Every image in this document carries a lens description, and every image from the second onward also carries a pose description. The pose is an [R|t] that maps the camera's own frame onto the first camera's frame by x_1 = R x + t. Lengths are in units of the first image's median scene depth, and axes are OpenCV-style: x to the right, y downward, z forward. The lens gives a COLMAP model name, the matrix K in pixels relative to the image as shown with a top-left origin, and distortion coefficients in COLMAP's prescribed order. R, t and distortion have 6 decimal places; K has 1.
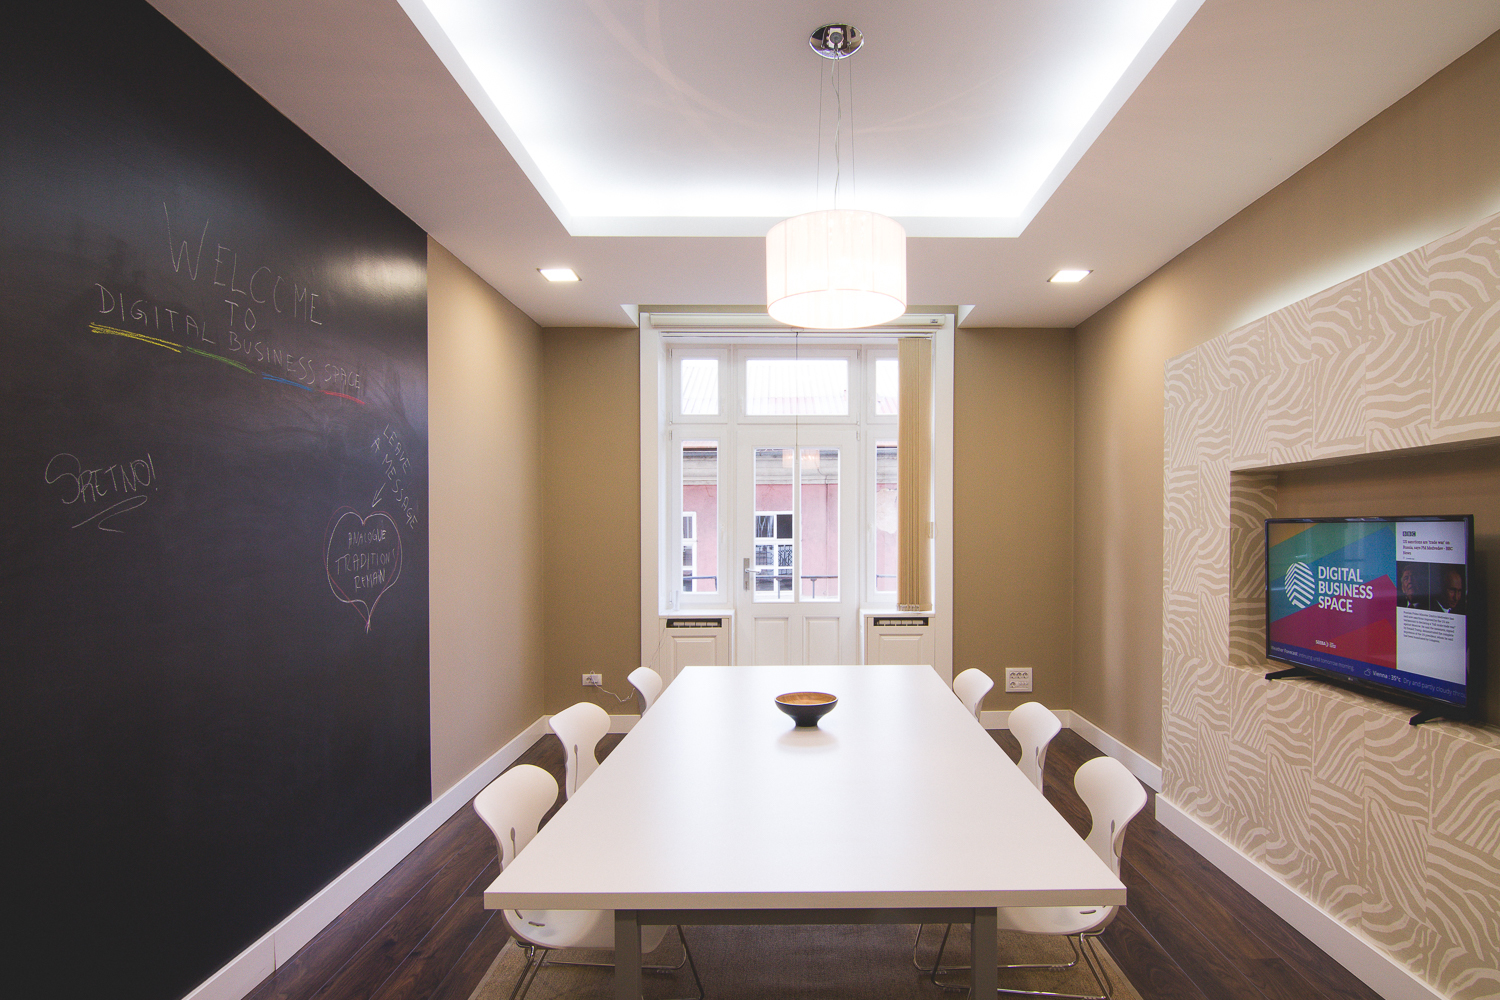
lens RADIAL K [[780.1, 0, 808.0], [0, 780.1, 527.3], [0, 0, 1]] dist [-0.020538, -0.001562]
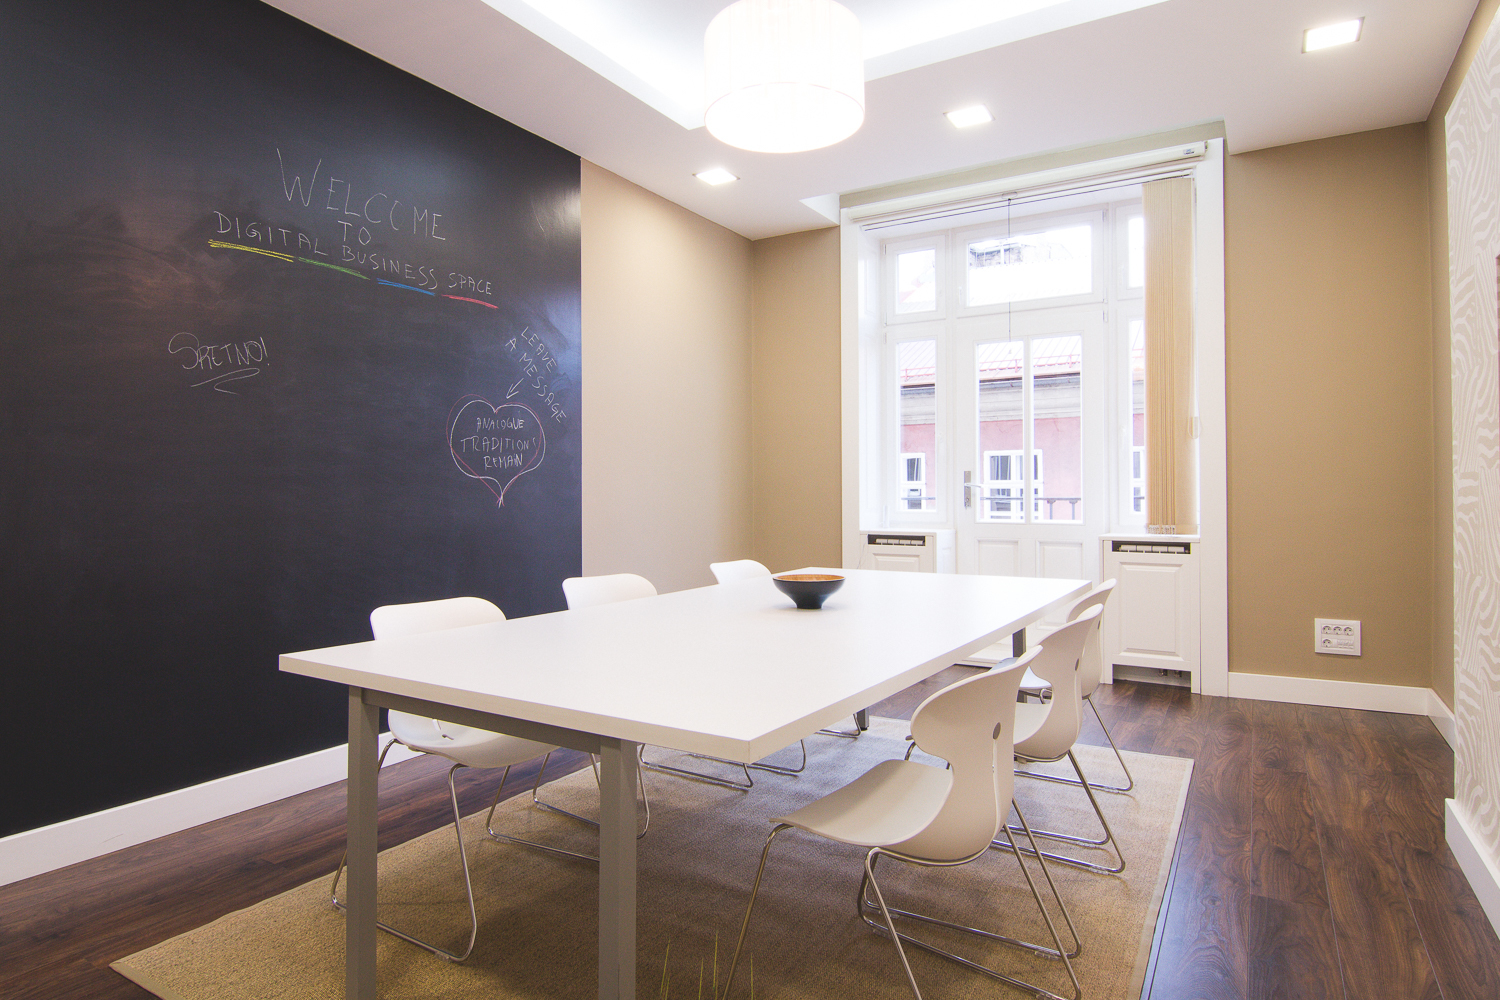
lens RADIAL K [[836.5, 0, 748.0], [0, 836.5, 473.5], [0, 0, 1]] dist [-0.003336, -0.021907]
pose [[0.844238, -0.011067, -0.535854, 0.375590], [0.002669, 0.999861, -0.016444, 0.100068], [0.535962, 0.012453, 0.844150, 0.143574]]
